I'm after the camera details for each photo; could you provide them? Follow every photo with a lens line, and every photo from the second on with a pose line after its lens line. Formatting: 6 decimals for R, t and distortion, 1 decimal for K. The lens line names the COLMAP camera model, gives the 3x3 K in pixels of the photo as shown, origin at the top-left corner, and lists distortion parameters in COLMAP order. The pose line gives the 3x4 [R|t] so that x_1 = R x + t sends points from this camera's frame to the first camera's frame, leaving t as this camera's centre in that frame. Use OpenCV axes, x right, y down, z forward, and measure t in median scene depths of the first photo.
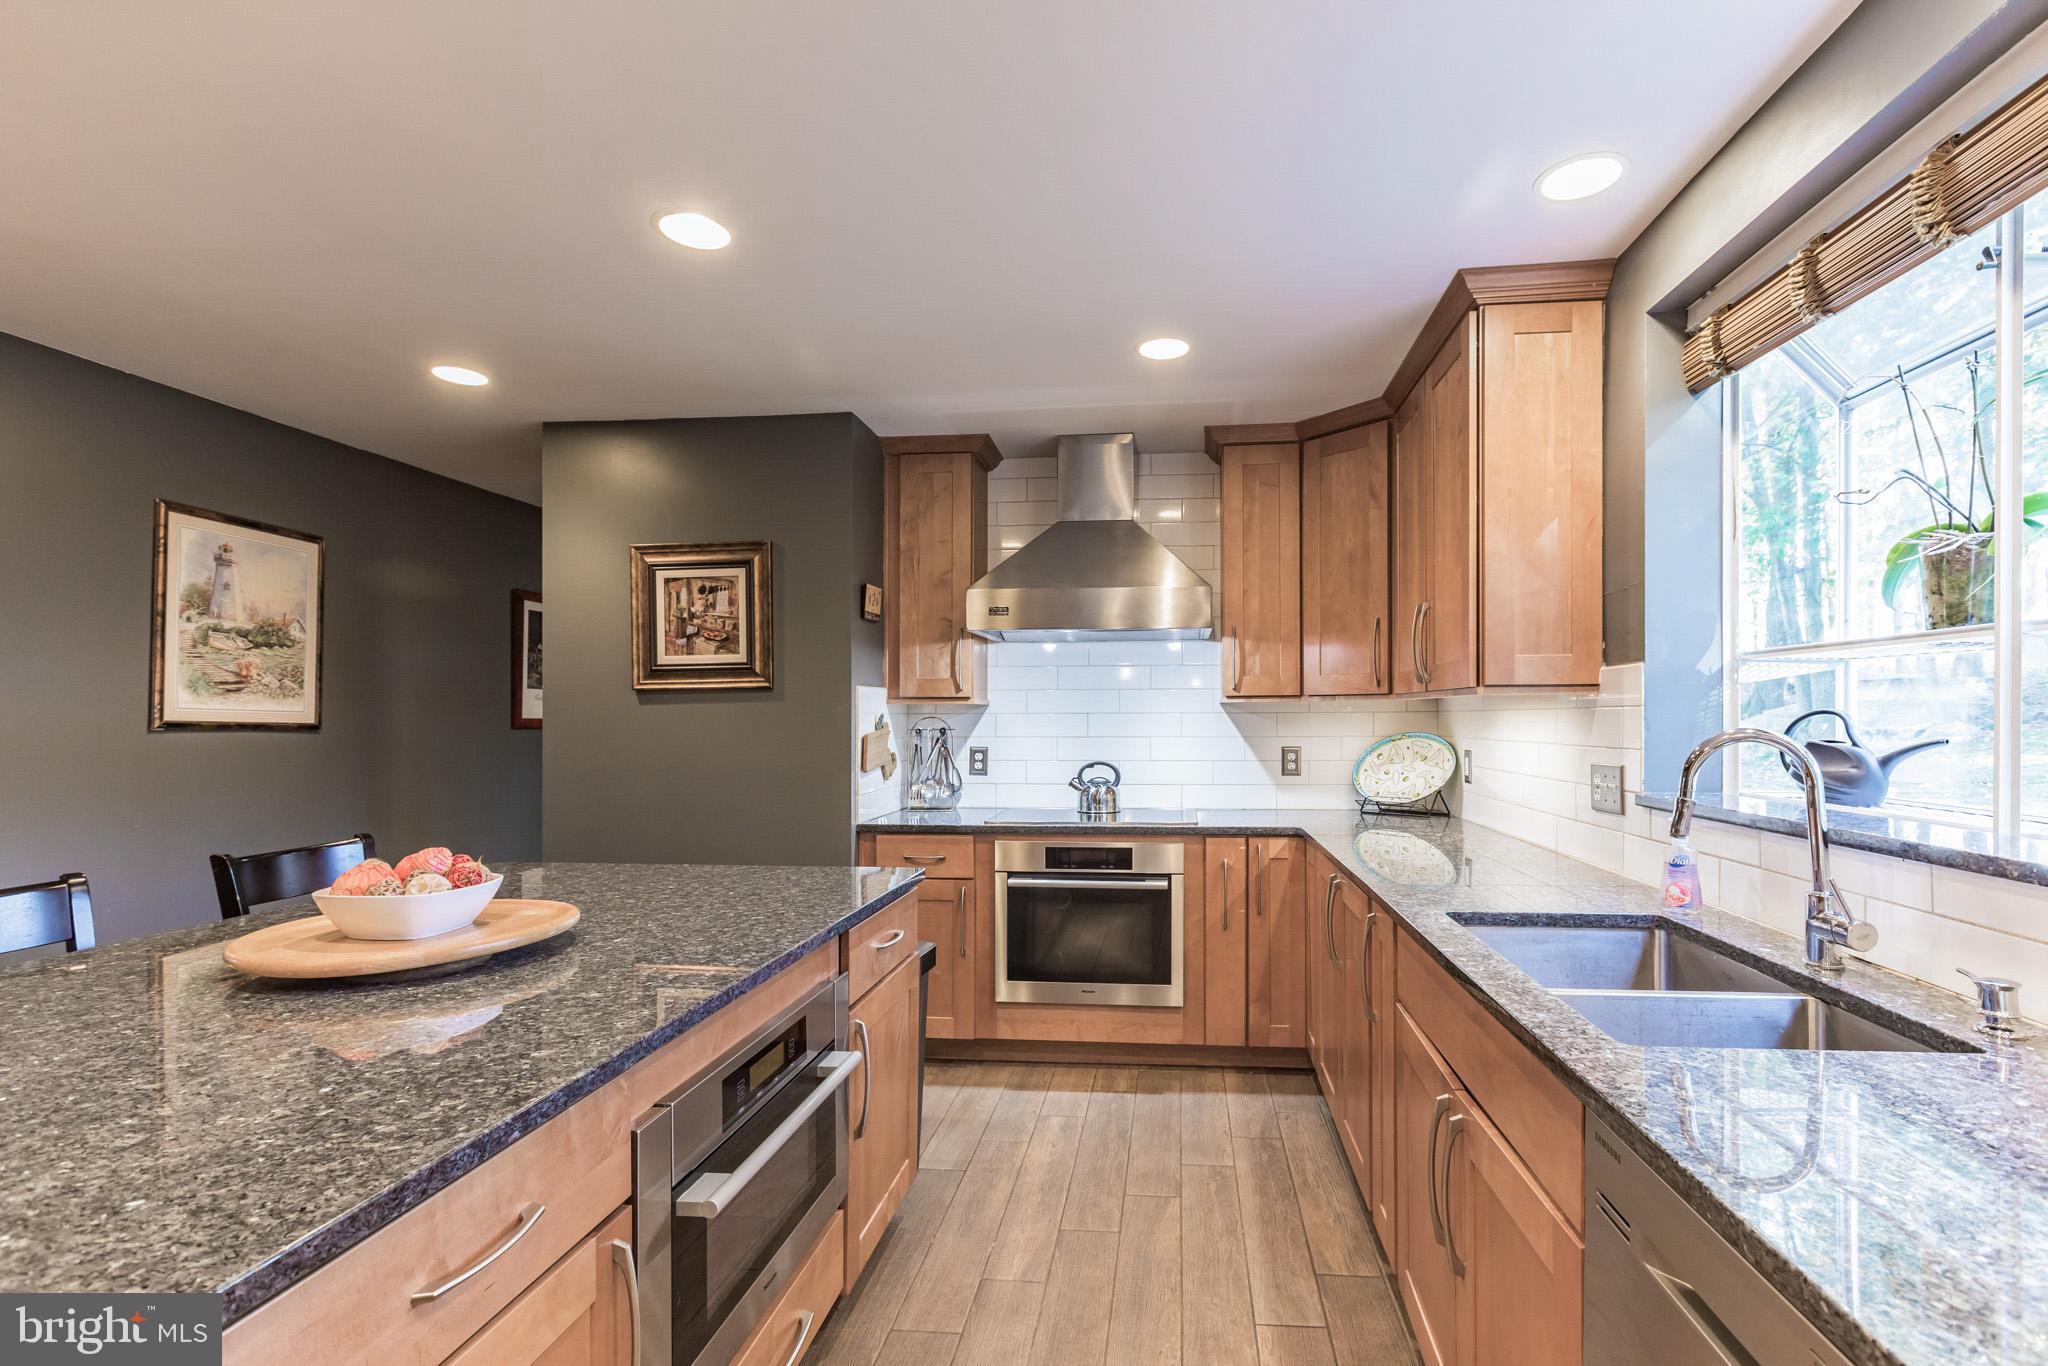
lens RADIAL K [[969.0, 0, 1092.5], [0, 969.0, 718.2], [0, 0, 1]] dist [0.000245, 0.000257]
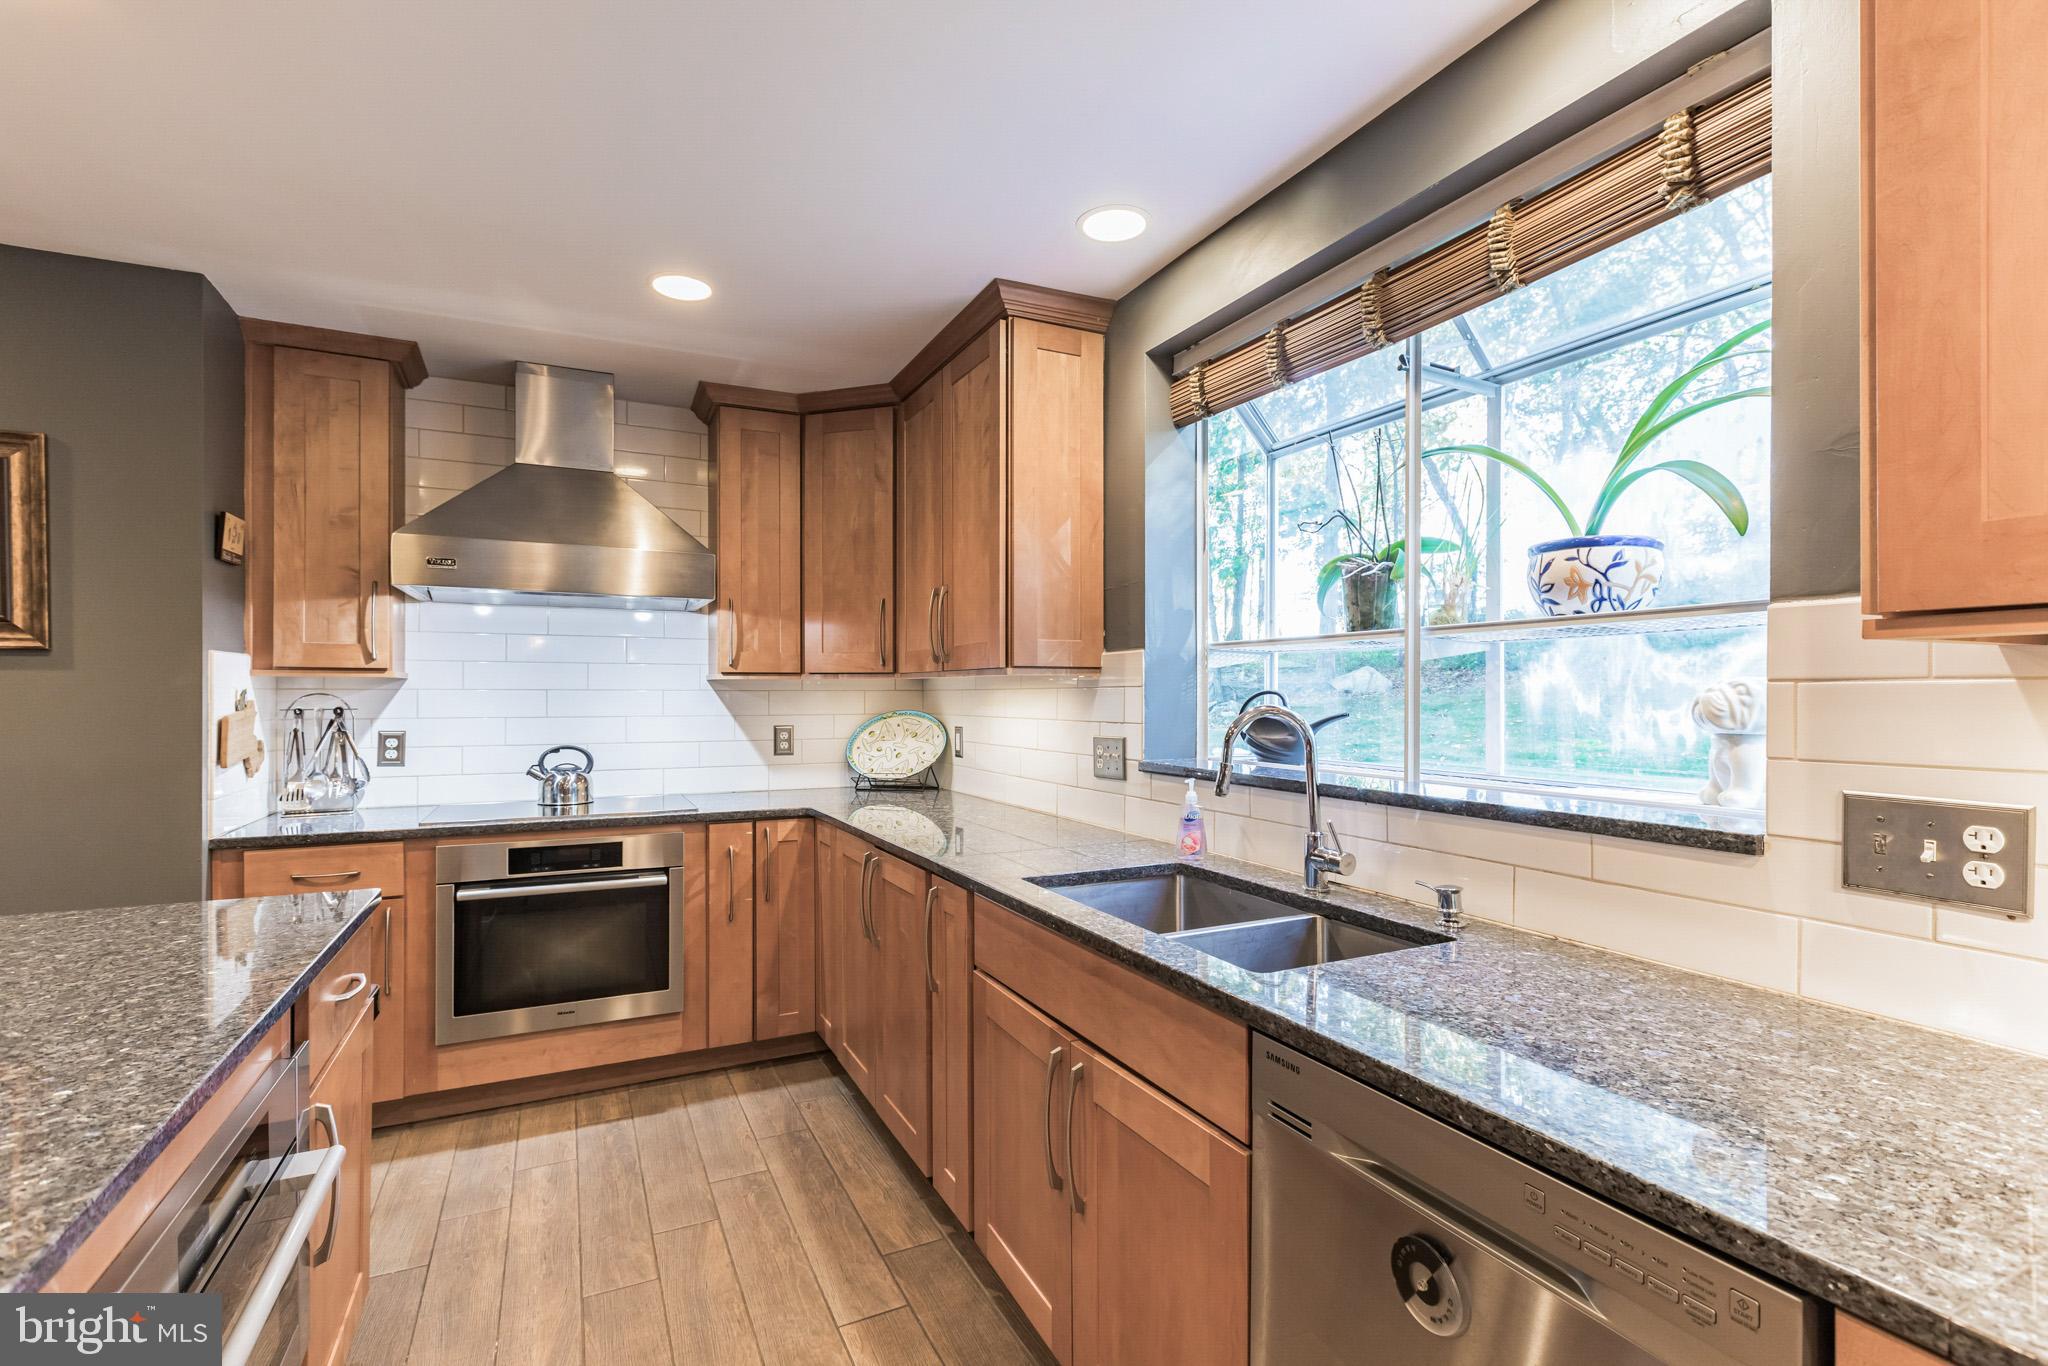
lens RADIAL K [[955.4, 0, 1055.6], [0, 955.4, 696.9], [0, 0, 1]] dist [0.000988, -0.000083]
pose [[0.844941, 0.002482, 0.534854, -0.094722], [-0.002595, 0.999996, -0.000541, 0.000565], [-0.534853, -0.000931, 0.844944, 0.051244]]
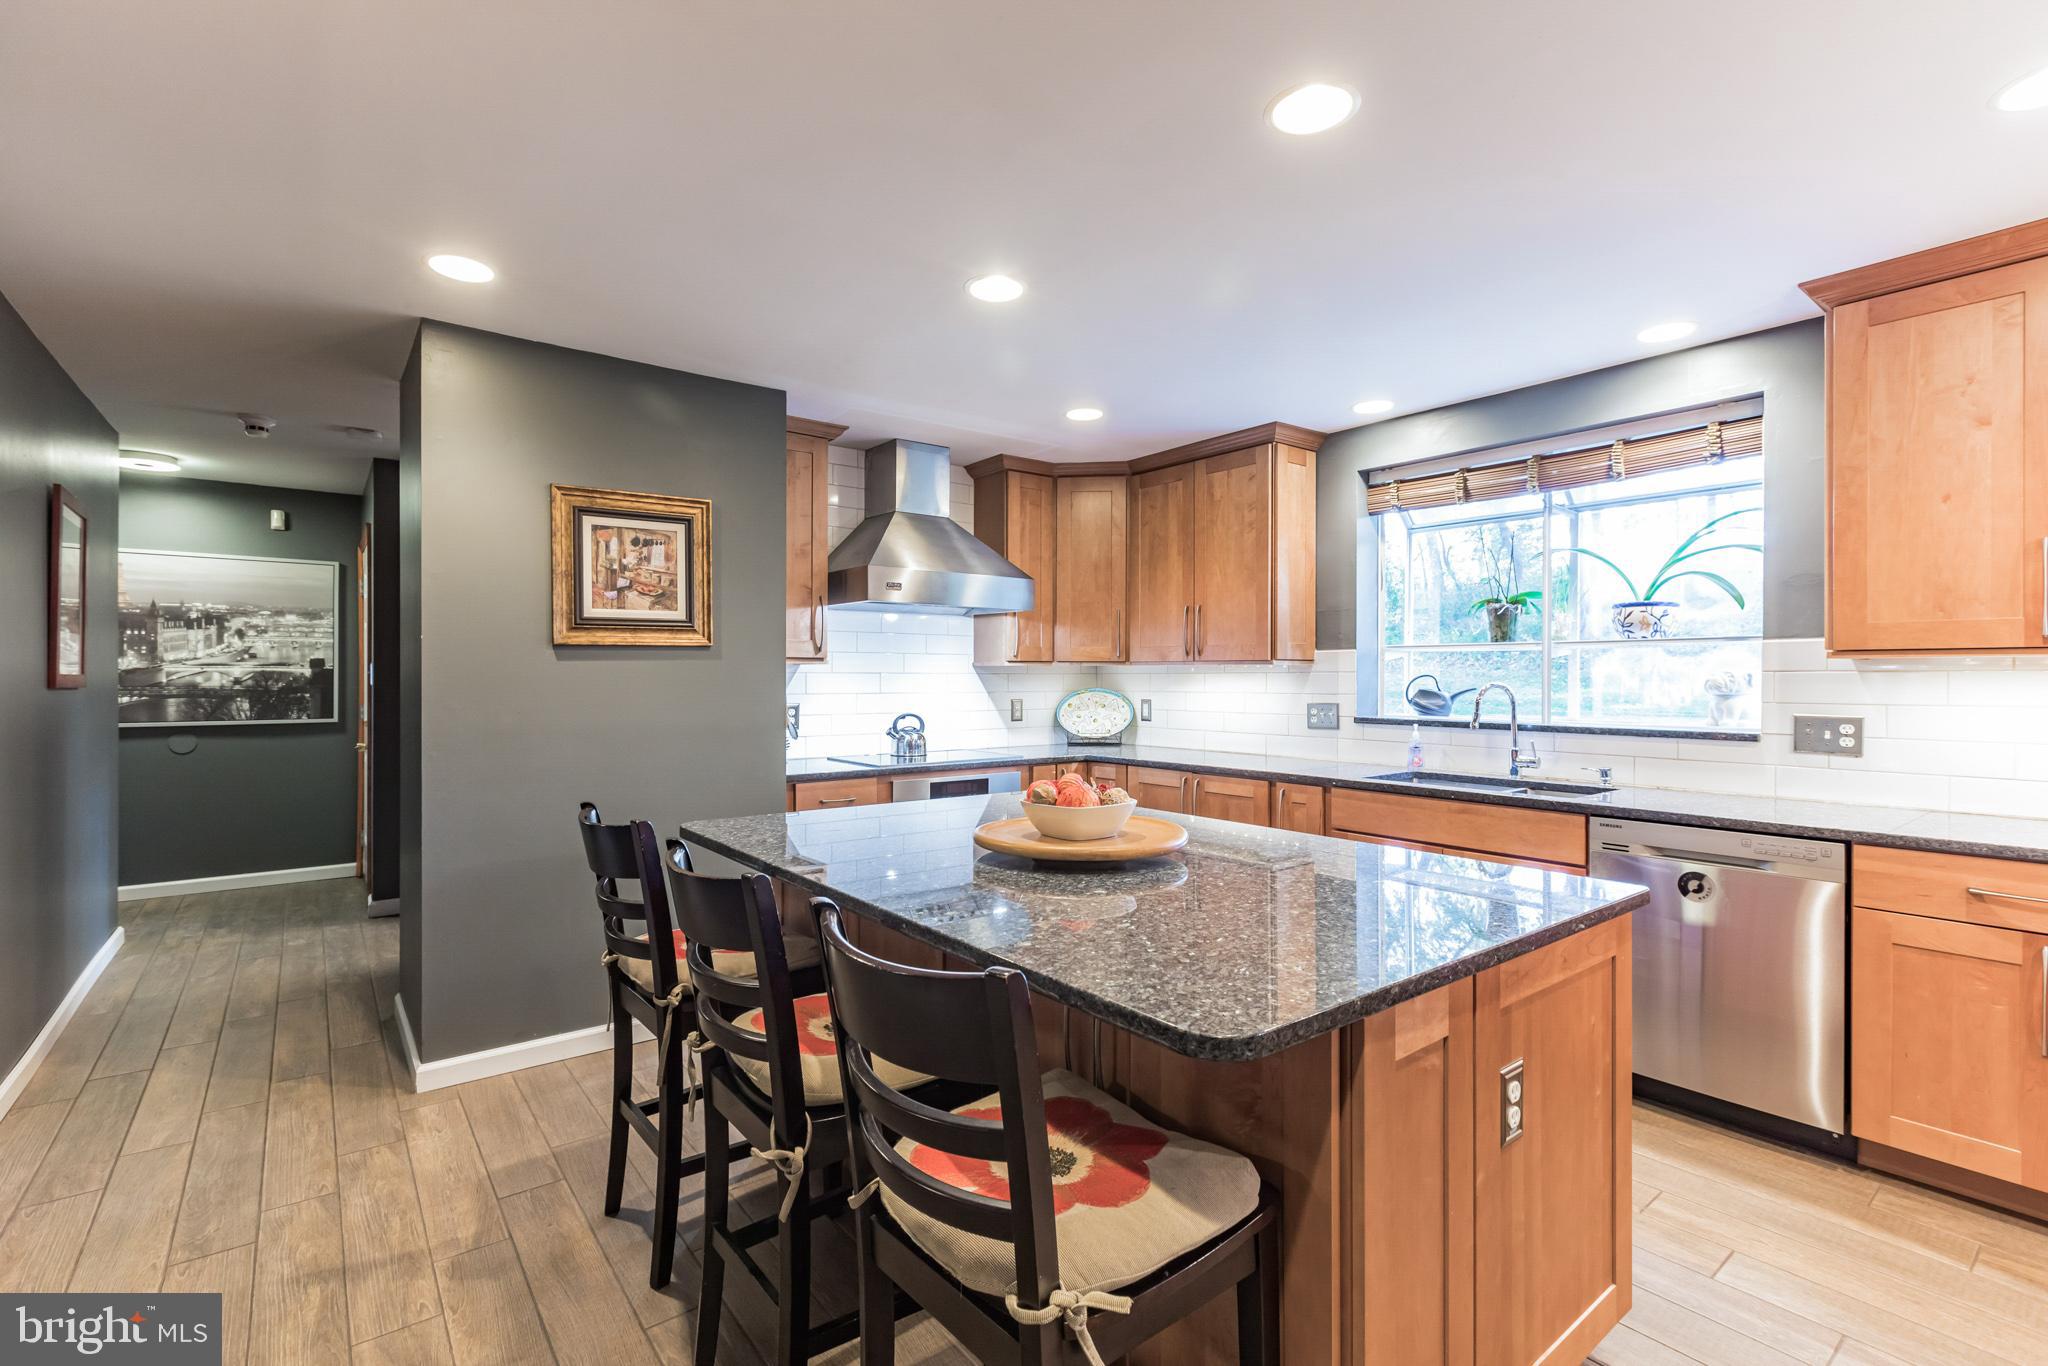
lens RADIAL K [[926.5, 0, 1073.9], [0, 926.5, 680.8], [0, 0, 1]] dist [0.002266, -0.000034]
pose [[0.713044, 0.000965, 0.701119, -0.766611], [-0.002294, 0.999997, 0.000957, 0.003245], [-0.701116, -0.002290, 0.713044, 0.045036]]
